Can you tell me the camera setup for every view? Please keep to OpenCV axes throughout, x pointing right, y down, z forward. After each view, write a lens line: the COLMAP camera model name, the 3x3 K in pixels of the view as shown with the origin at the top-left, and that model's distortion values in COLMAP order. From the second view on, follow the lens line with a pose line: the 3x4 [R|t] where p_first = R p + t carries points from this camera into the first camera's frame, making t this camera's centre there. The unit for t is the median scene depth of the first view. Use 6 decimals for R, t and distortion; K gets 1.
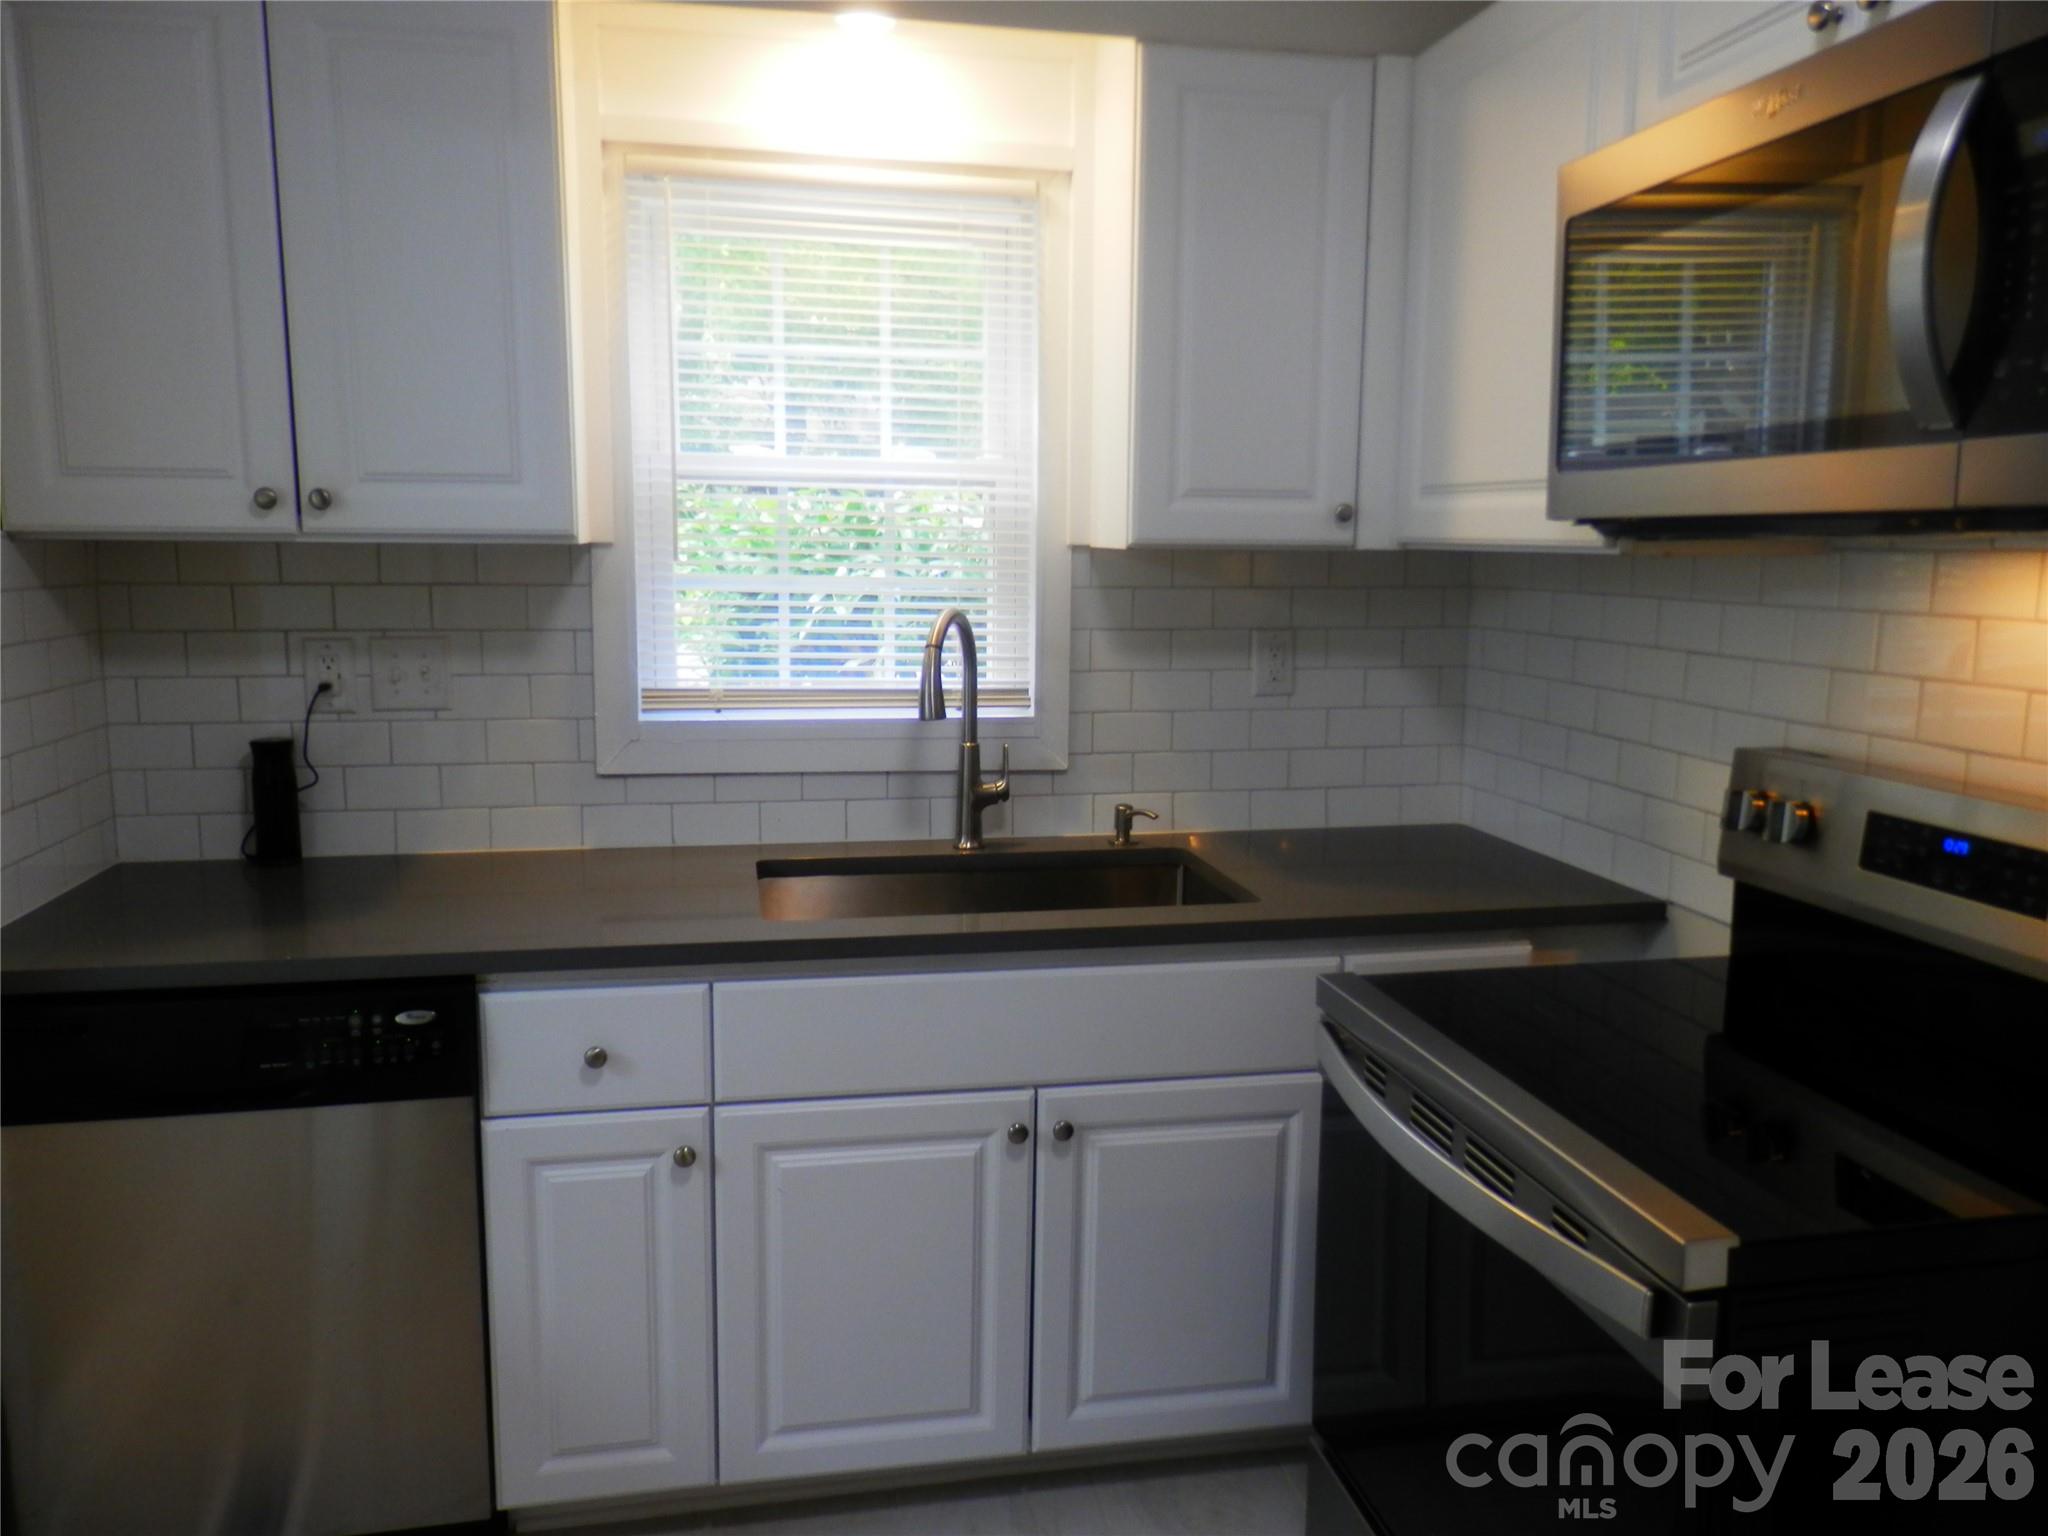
lens RADIAL K [[1519.8, 0, 1009.0], [0, 1519.8, 776.0], [0, 0, 1]] dist [0.004049, 0.000567]
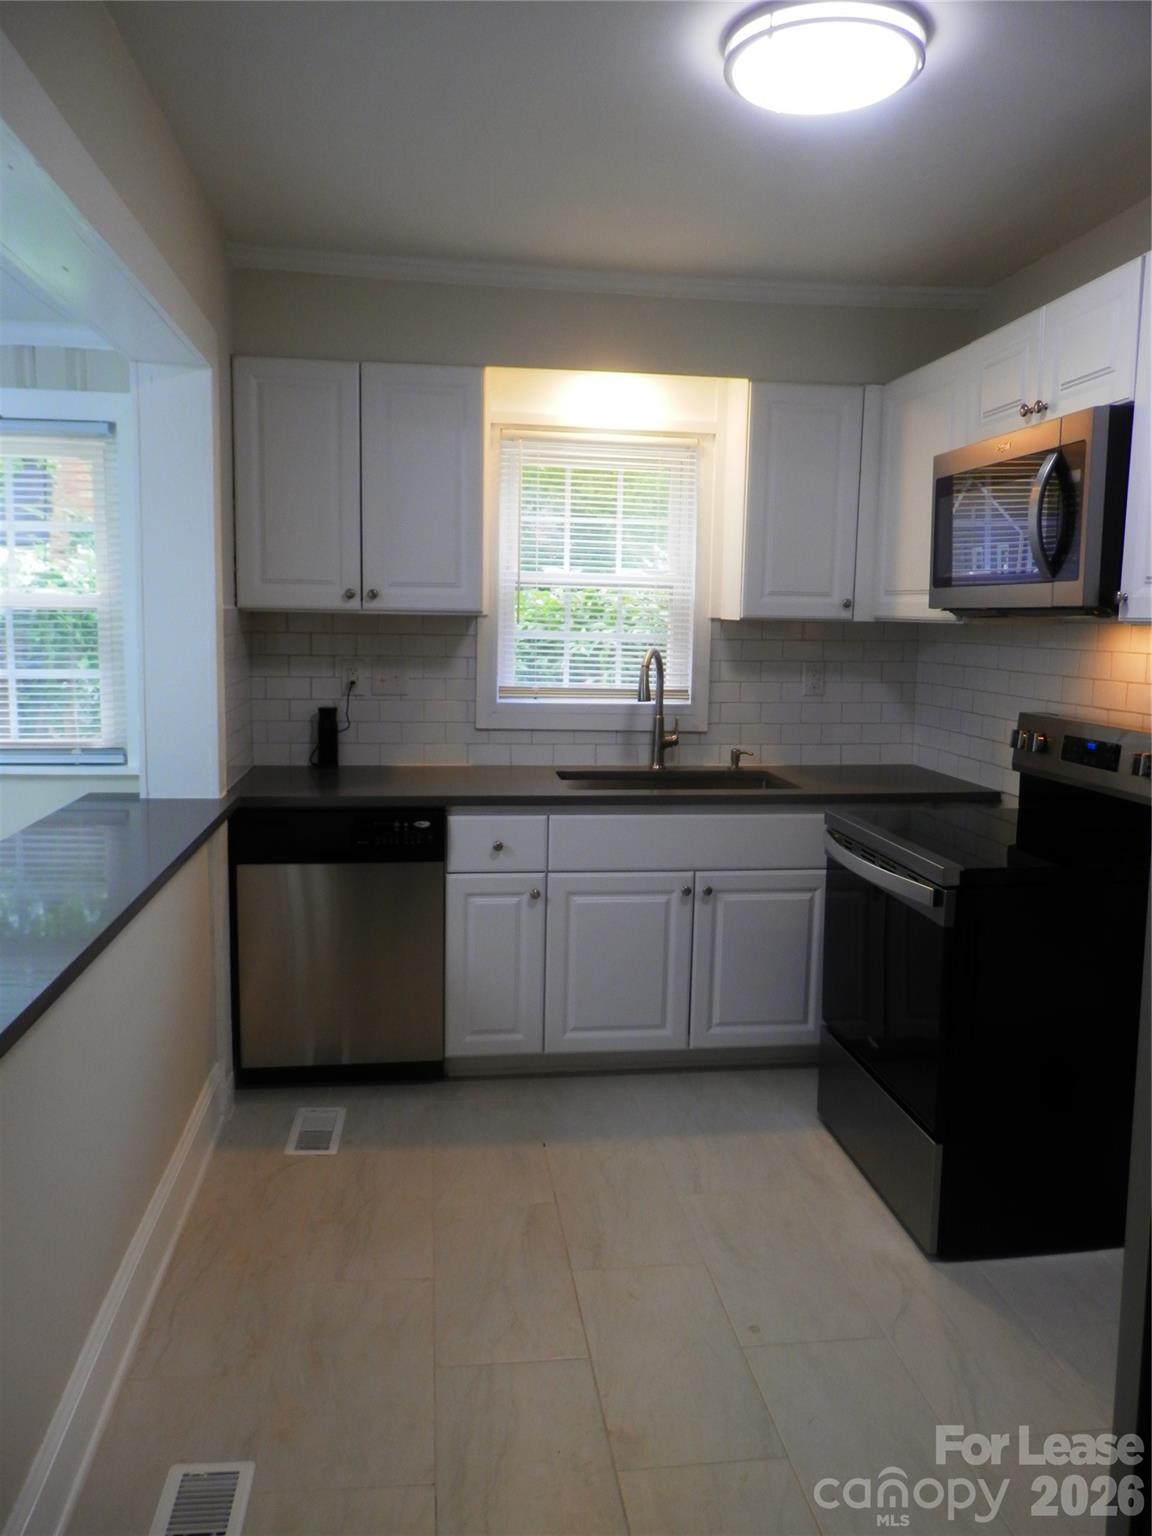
lens RADIAL K [[1139.9, 0, 569.4], [0, 1139.9, 766.9], [0, 0, 1]] dist [0.004049, 0.000567]
pose [[0.998221, 0.015758, -0.057509, -0.063966], [-0.017023, 0.999623, -0.021564, 0.090025], [0.057148, 0.022504, 0.998112, -0.571230]]
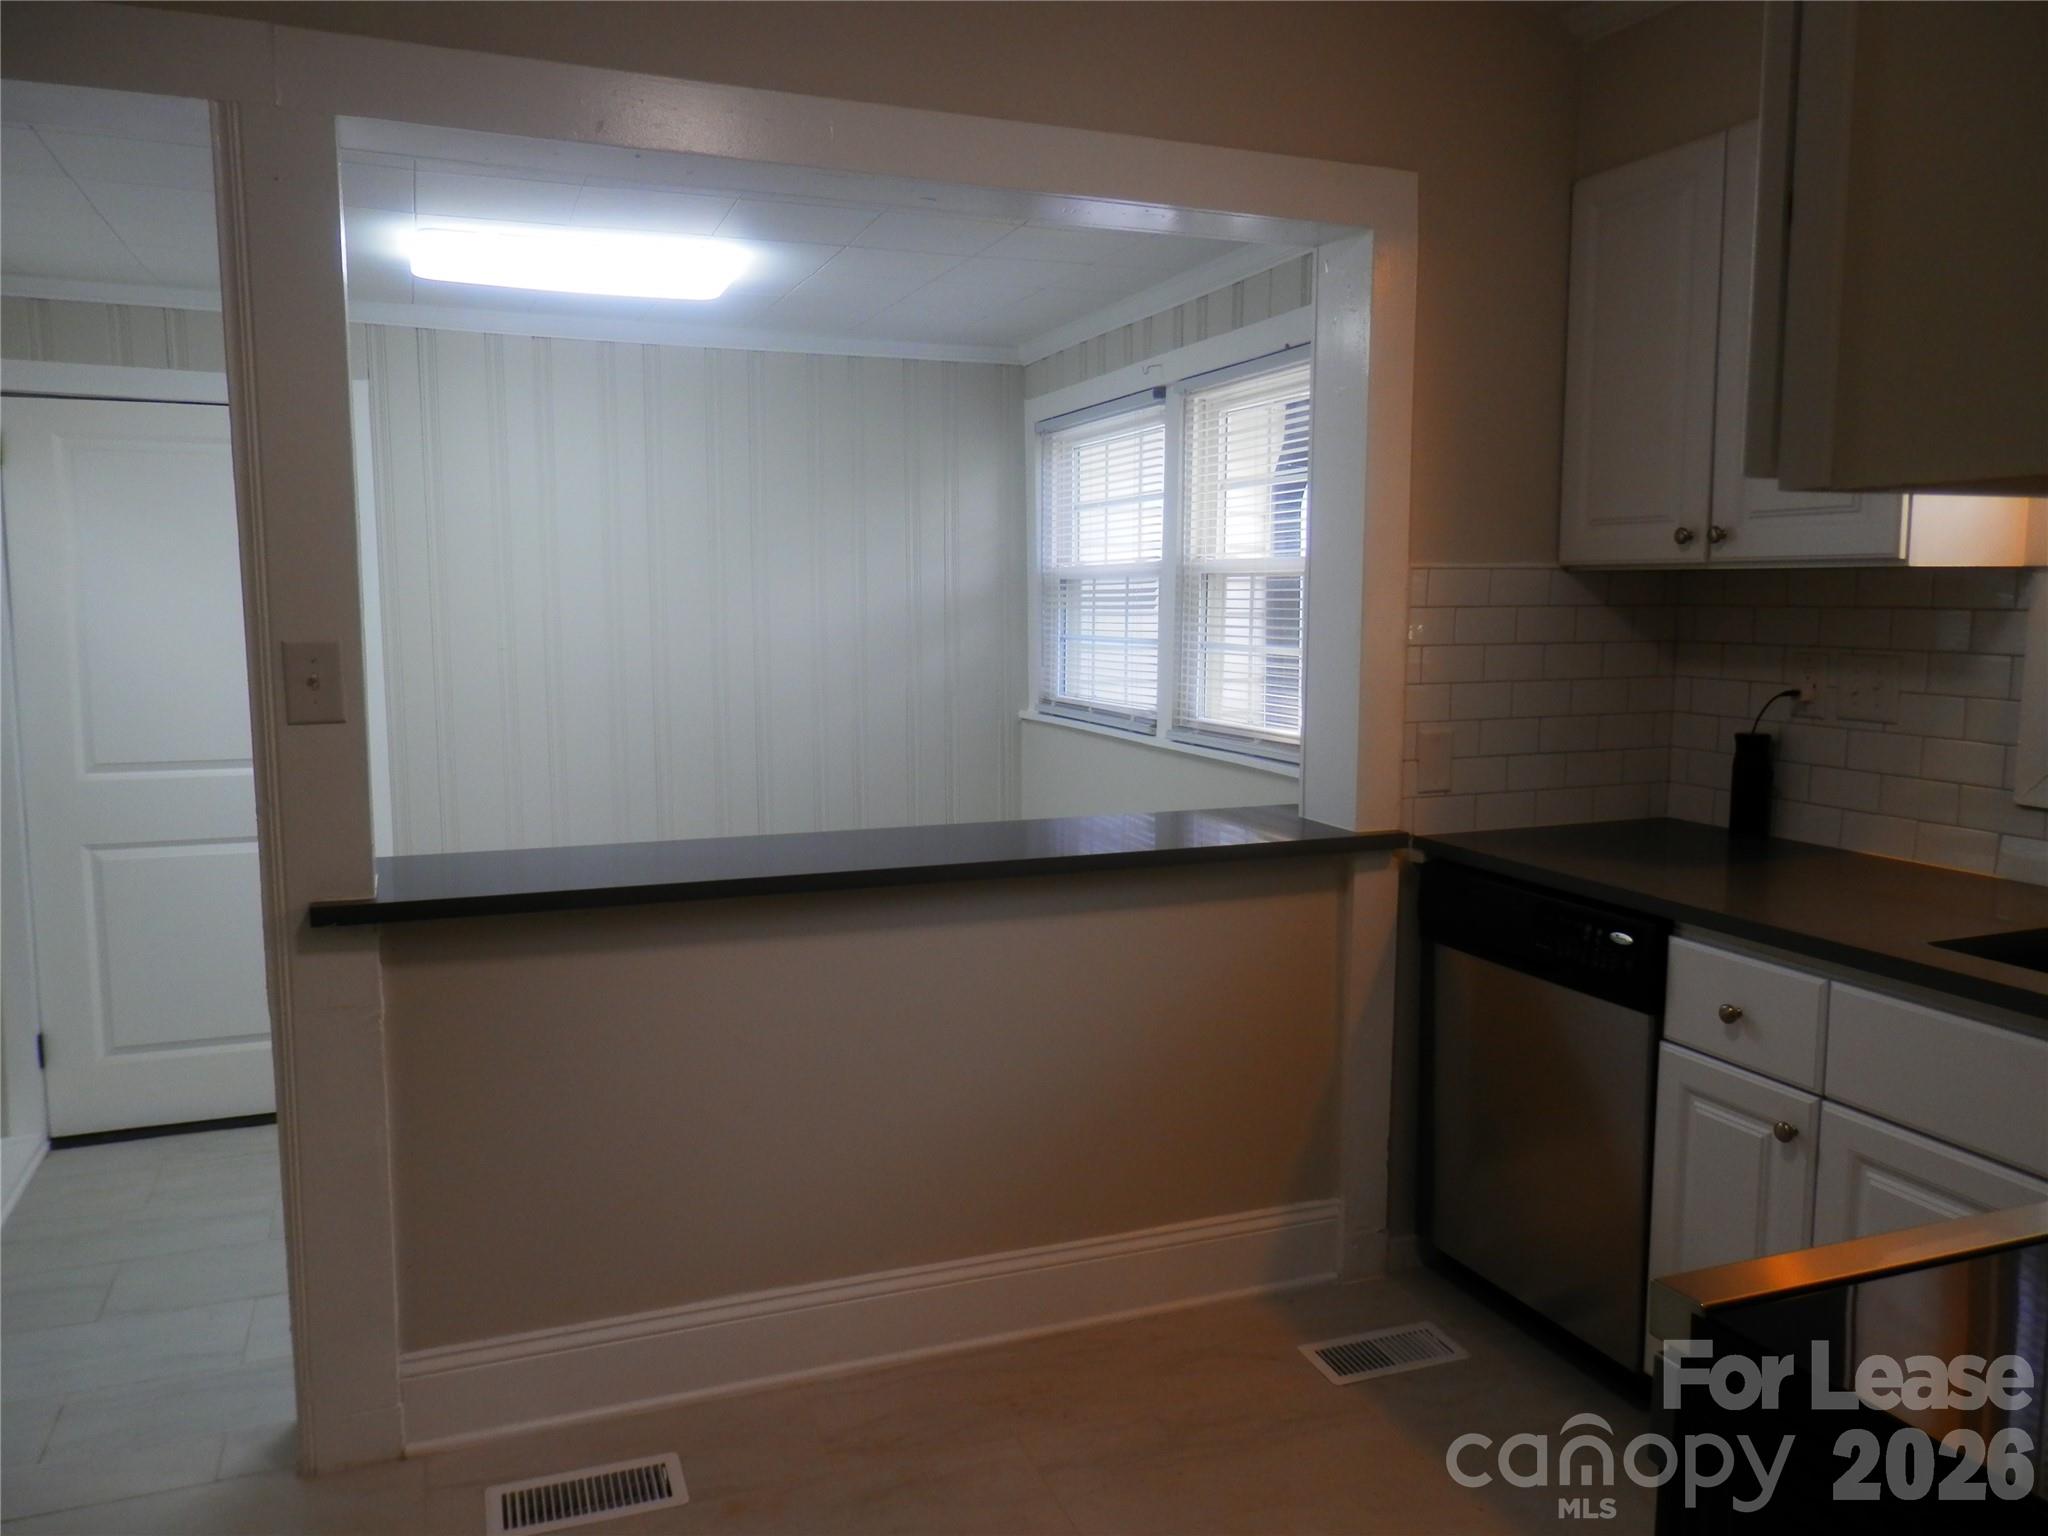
lens RADIAL K [[1519.8, 0, 1022.0], [0, 1519.8, 770.6], [0, 0, 1]] dist [0.004049, 0.000567]
pose [[0.181091, 0.109102, -0.977396, 0.628991], [-0.152298, 0.984950, 0.081728, -0.005375], [0.971602, 0.134055, 0.194982, 0.208767]]
